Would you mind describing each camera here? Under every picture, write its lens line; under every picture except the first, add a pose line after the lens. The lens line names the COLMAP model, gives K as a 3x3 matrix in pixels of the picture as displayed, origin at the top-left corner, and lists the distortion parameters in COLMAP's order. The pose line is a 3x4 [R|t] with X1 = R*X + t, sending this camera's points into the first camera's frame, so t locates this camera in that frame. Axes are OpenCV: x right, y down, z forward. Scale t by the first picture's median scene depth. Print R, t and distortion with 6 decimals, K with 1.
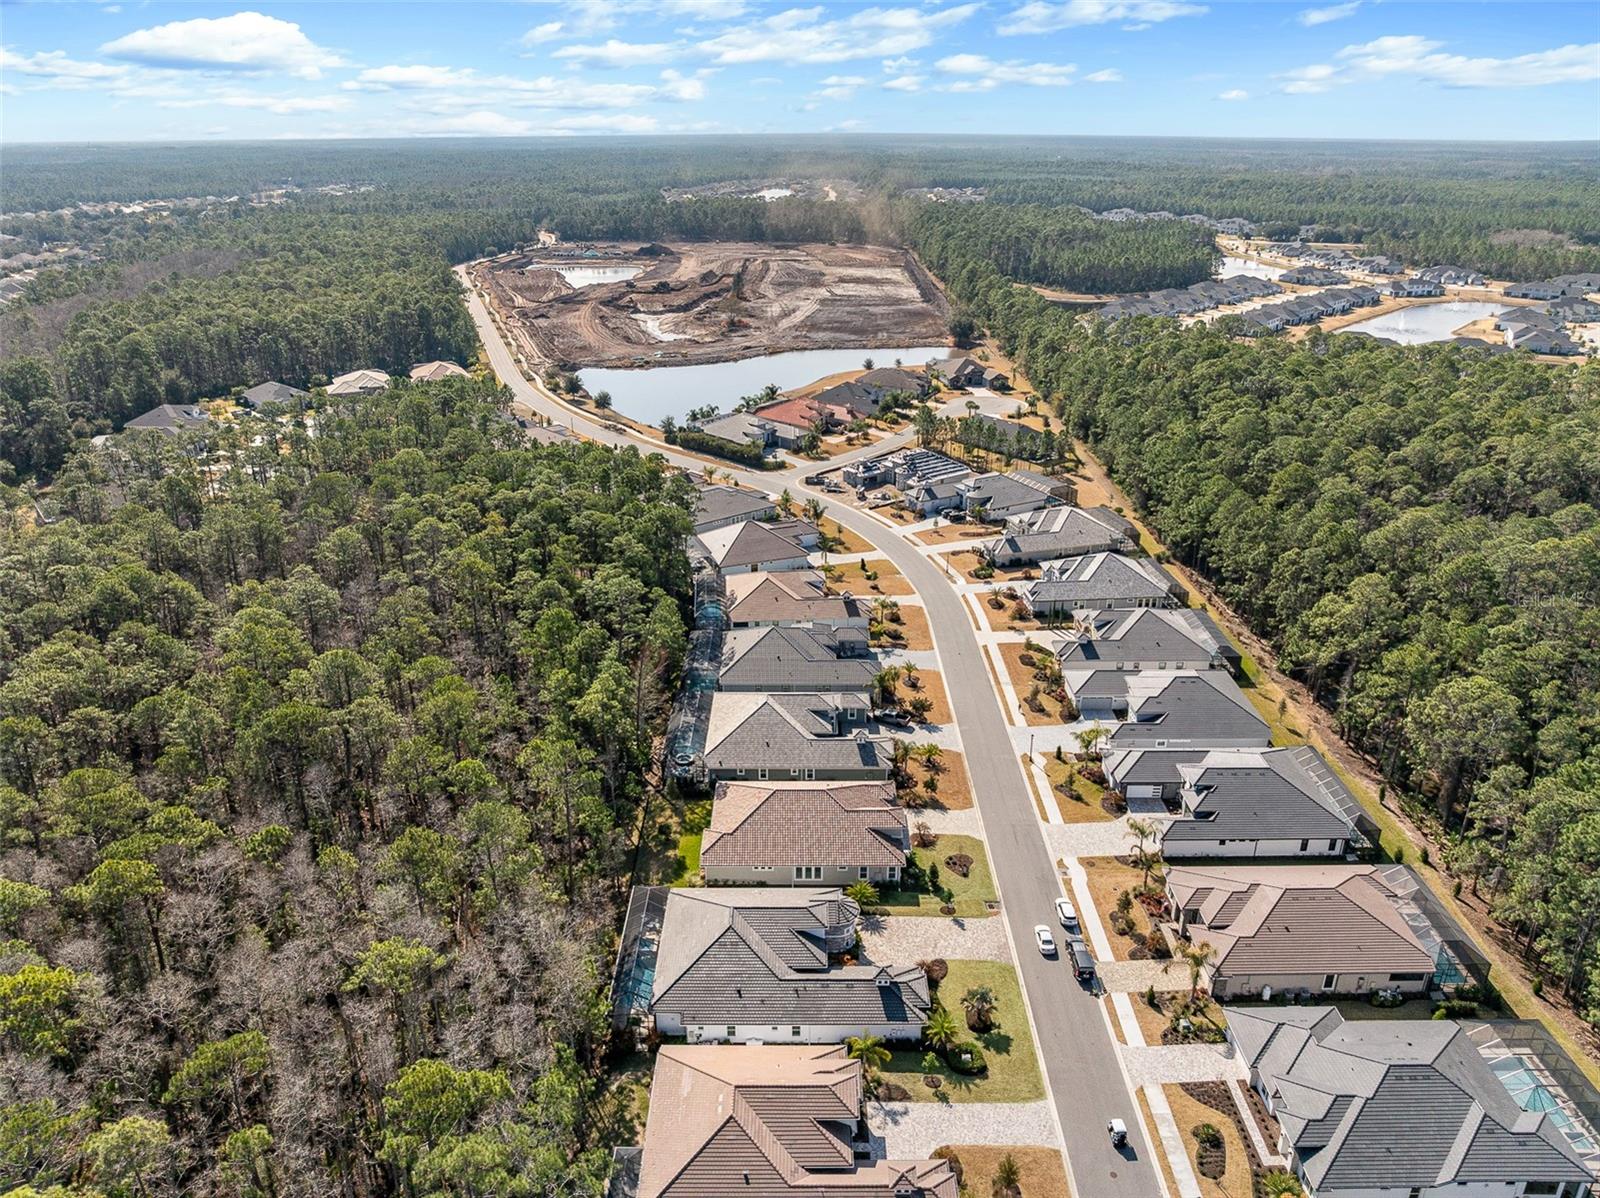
lens RADIAL K [[1124.0, 0, 800.0], [0, 1124.0, 599.0], [0, 0, 1]] dist [-0.036100, -0.002865]
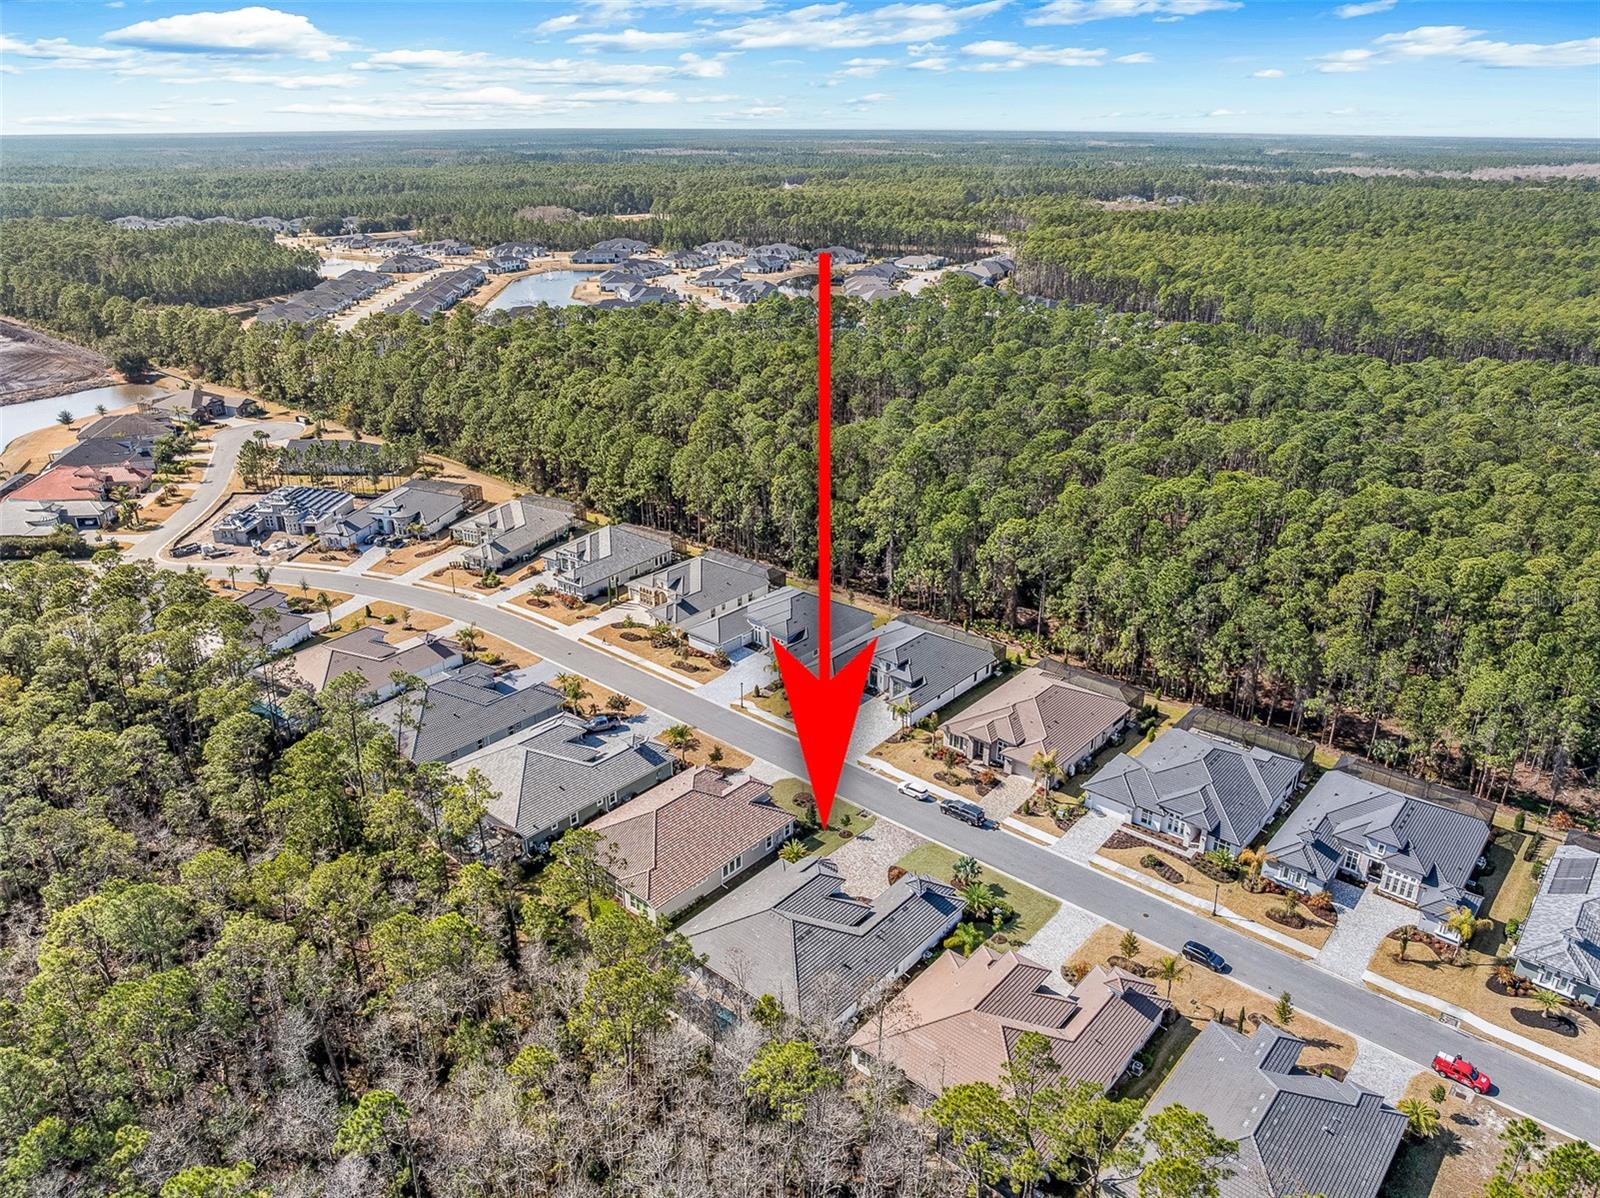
lens RADIAL K [[1111.3, 0, 810.5], [0, 1111.3, 632.4], [0, 0, 1]] dist [-0.031982, -0.004952]
pose [[0.651116, -0.313952, 0.691001, -0.446009], [0.290076, 0.944255, 0.155685, -0.068396], [-0.701359, 0.099074, 0.705889, 0.180716]]
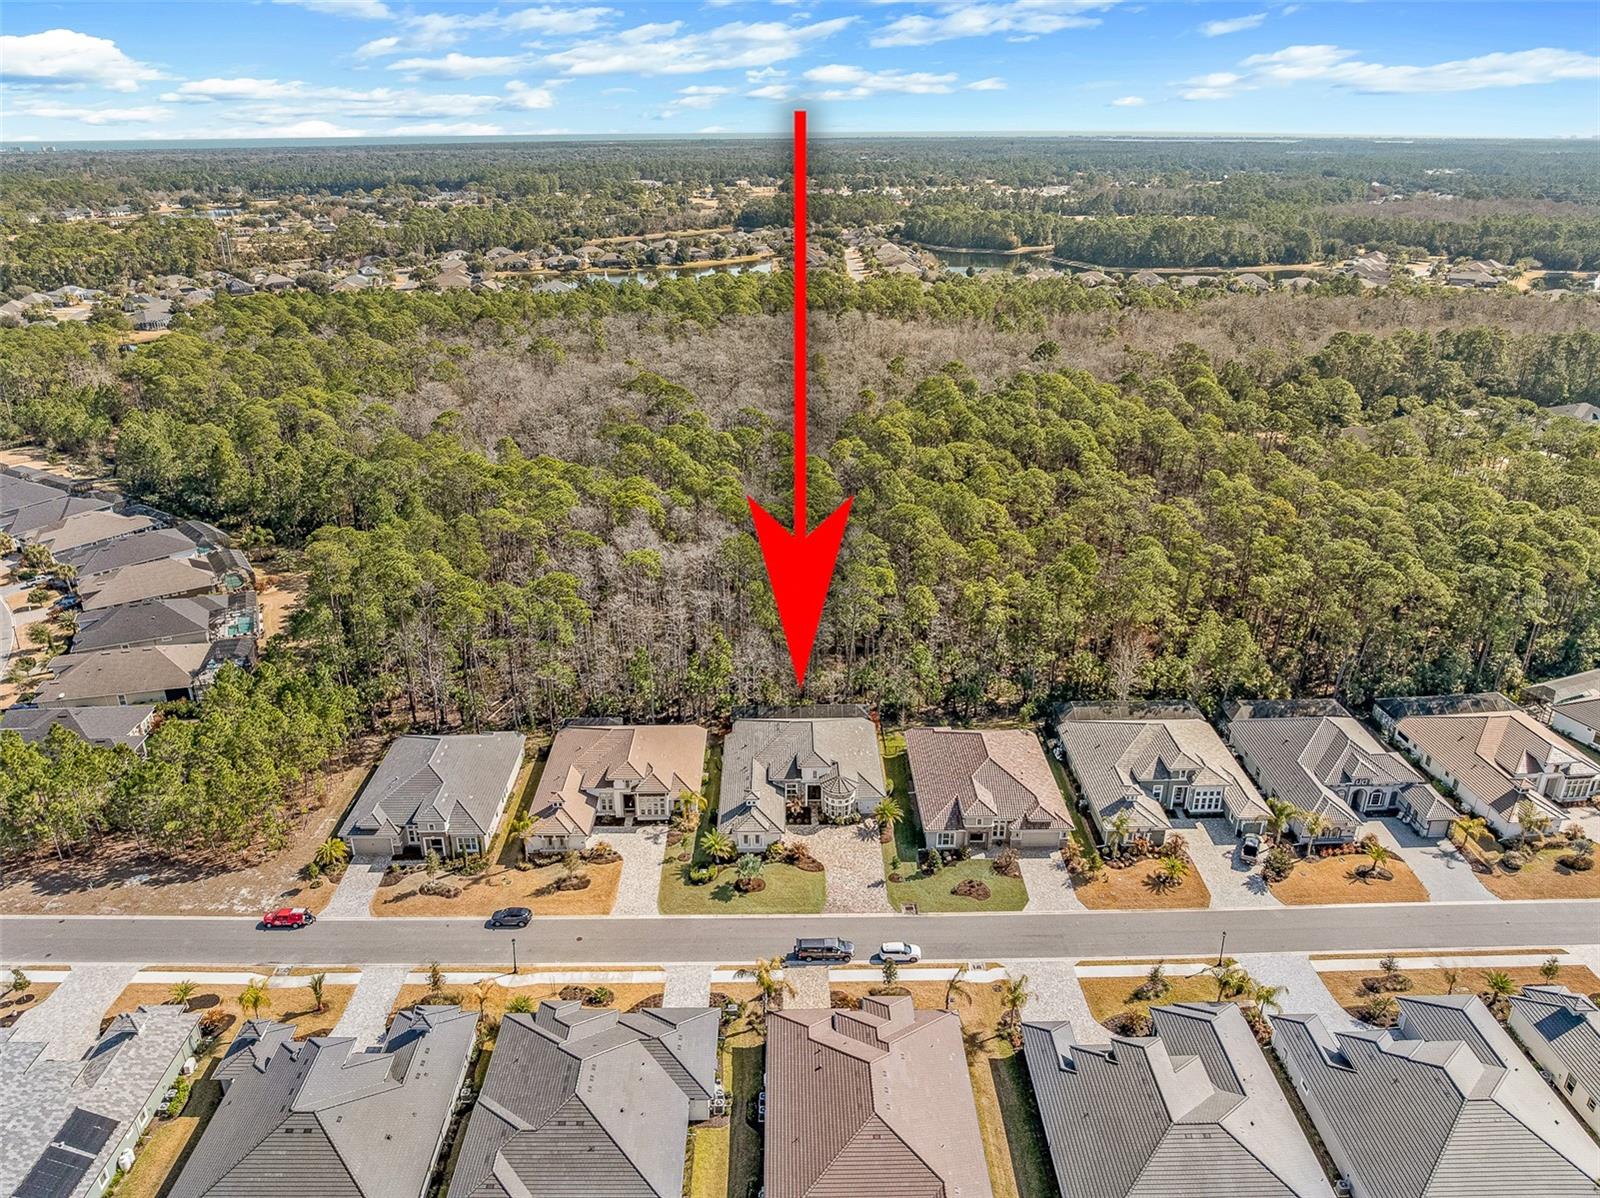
lens RADIAL K [[1109.9, 0, 800.0], [0, 1109.9, 599.0], [0, 0, 1]] dist [-0.039959, 0.005620]
pose [[0.012616, 0.394130, -0.918968, 0.743371], [-0.382345, 0.851102, 0.359774, -0.211595], [0.923933, 0.346824, 0.161431, 0.509344]]
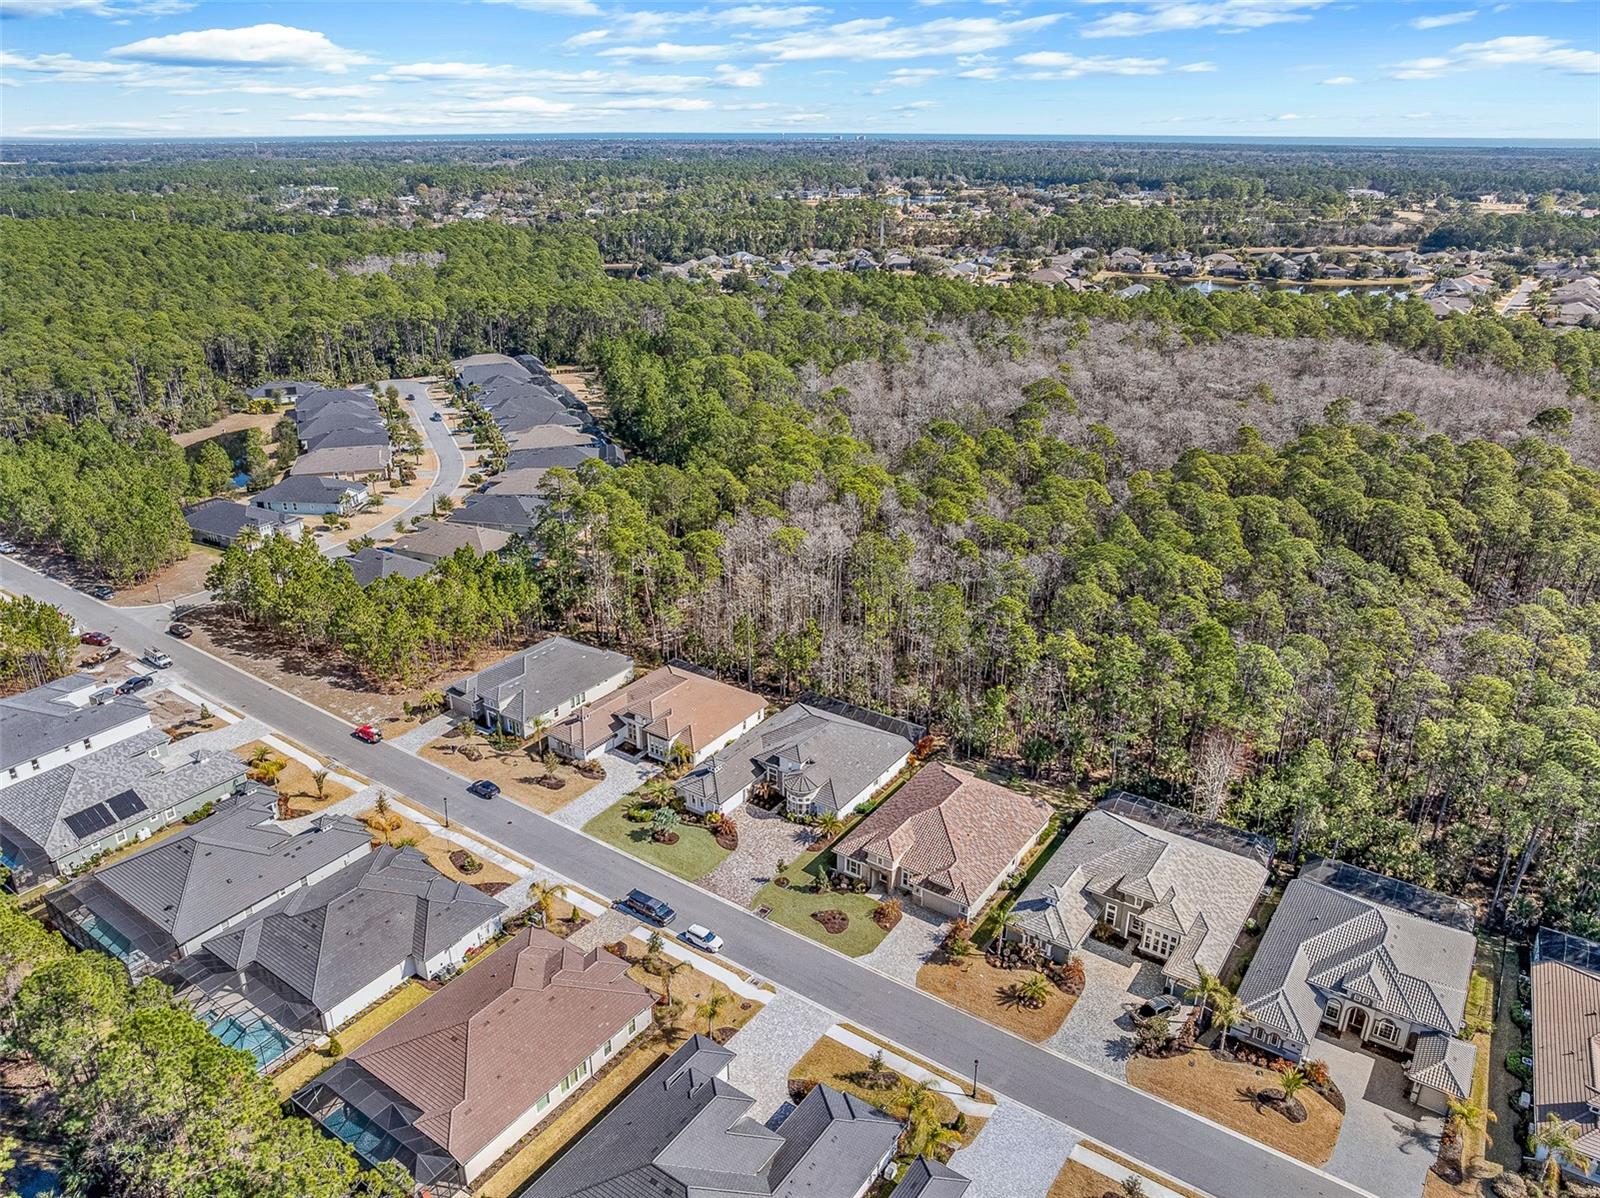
lens RADIAL K [[1124.0, 0, 800.0], [0, 1124.0, 599.0], [0, 0, 1]] dist [-0.036100, -0.002865]
pose [[-0.576045, 0.319079, -0.752569, 0.623941], [-0.313634, 0.763925, 0.563961, -0.387816], [0.754855, 0.560898, -0.339982, 0.933247]]
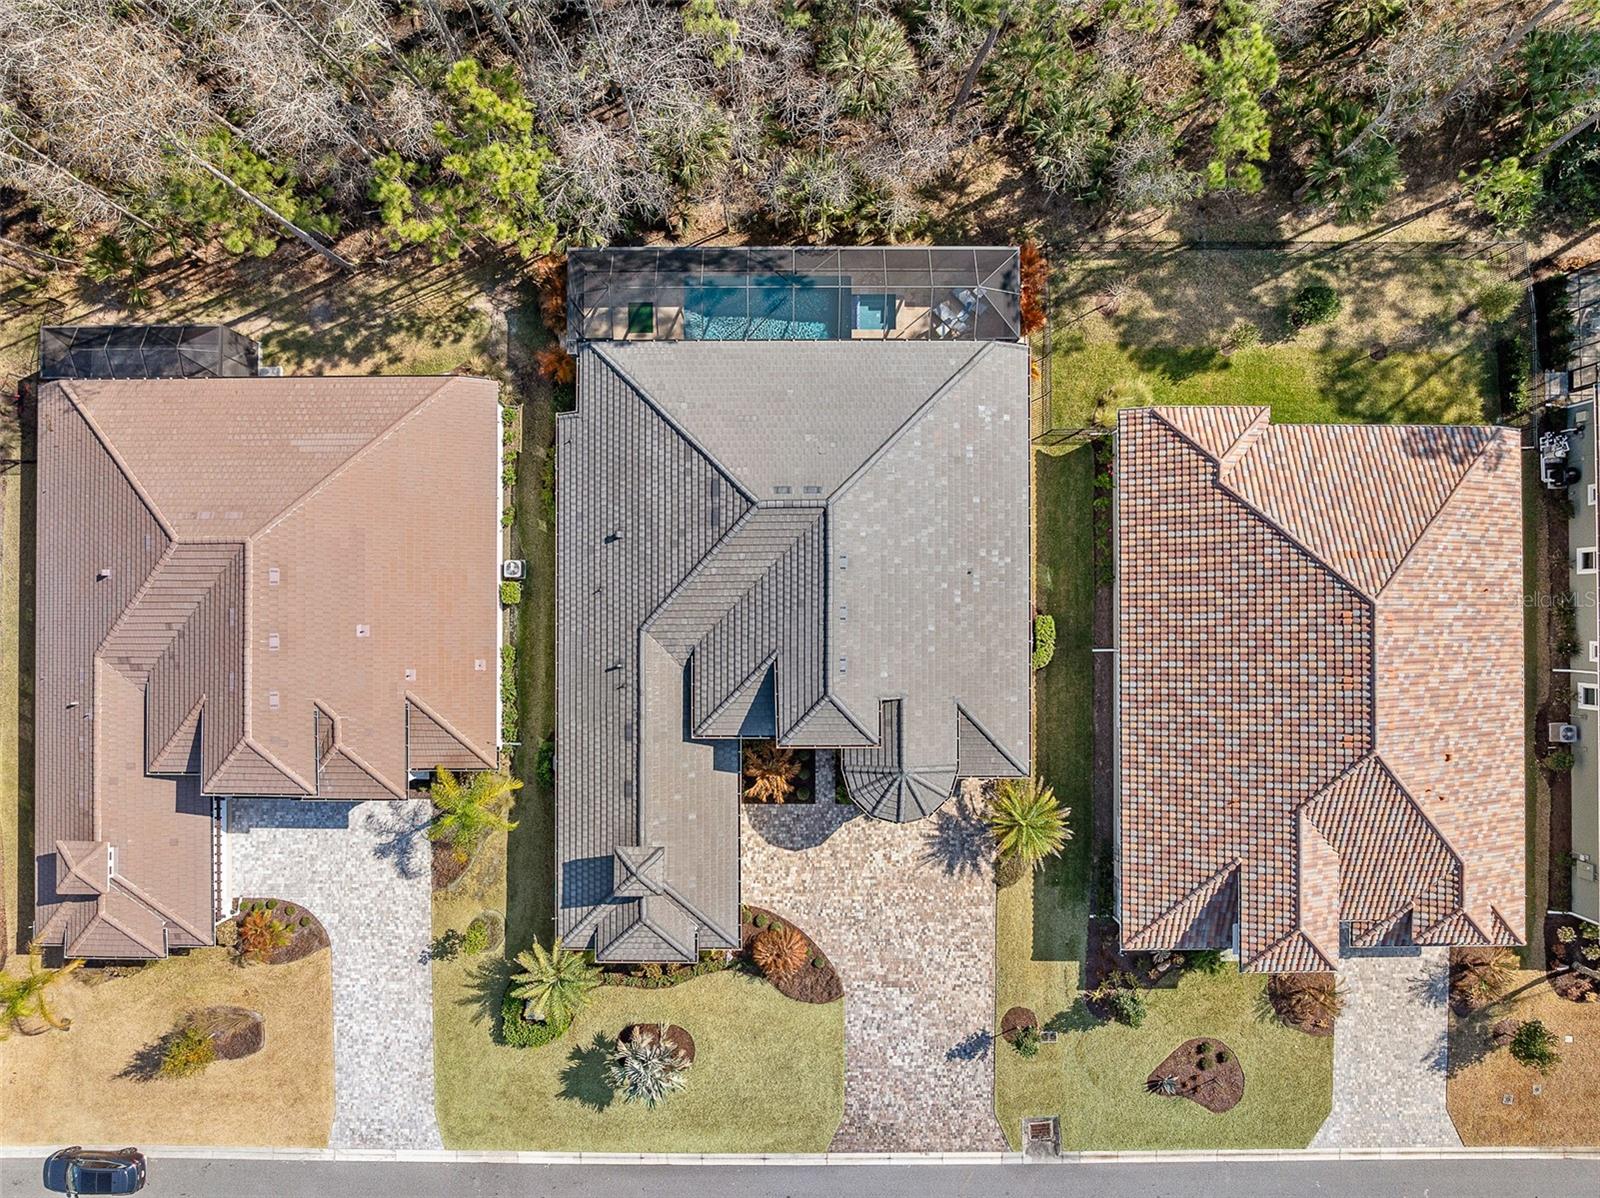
lens RADIAL K [[1124.0, 0, 800.0], [0, 1124.0, 599.0], [0, 0, 1]] dist [-0.036100, -0.002865]
pose [[0.000850, 0.999989, -0.004515, -0.018423], [-0.386408, 0.004493, 0.922317, -0.055076], [0.922328, 0.000961, 0.386408, 0.587497]]
